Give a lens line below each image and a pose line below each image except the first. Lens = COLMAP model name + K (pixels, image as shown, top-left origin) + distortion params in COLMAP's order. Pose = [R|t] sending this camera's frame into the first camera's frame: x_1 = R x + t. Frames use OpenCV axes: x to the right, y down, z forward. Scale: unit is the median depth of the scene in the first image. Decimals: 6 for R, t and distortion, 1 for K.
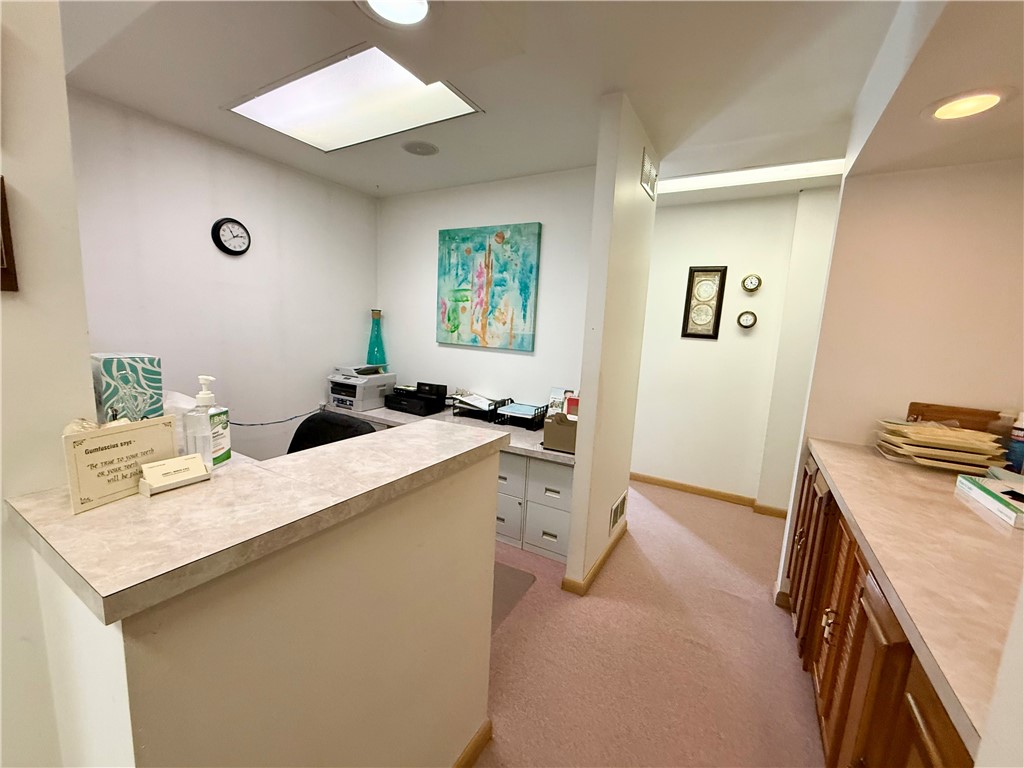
lens RADIAL K [[410.3, 0, 512.0], [0, 410.3, 384.0], [0, 0, 1]] dist [-0.001795, -0.000197]
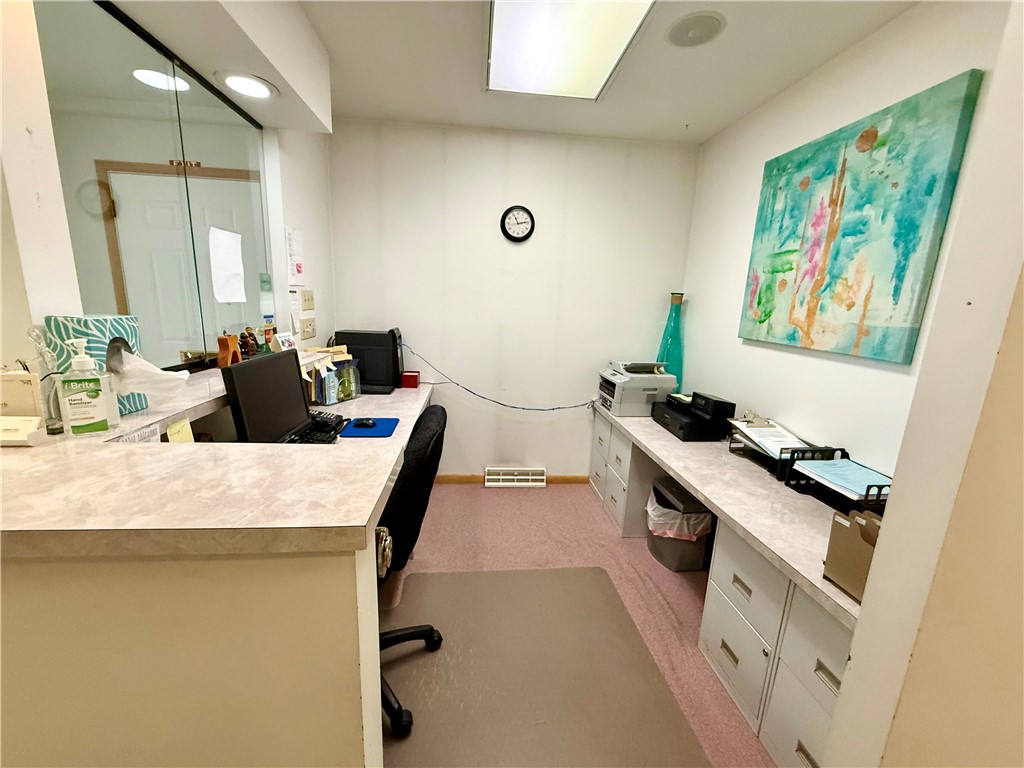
lens RADIAL K [[410.3, 0, 512.0], [0, 410.3, 384.0], [0, 0, 1]] dist [-0.001795, -0.000197]
pose [[0.575714, 0.139344, -0.805690, 0.165937], [-0.130896, 0.988370, 0.077405, -0.033098], [0.807105, 0.060899, 0.587258, 0.345491]]
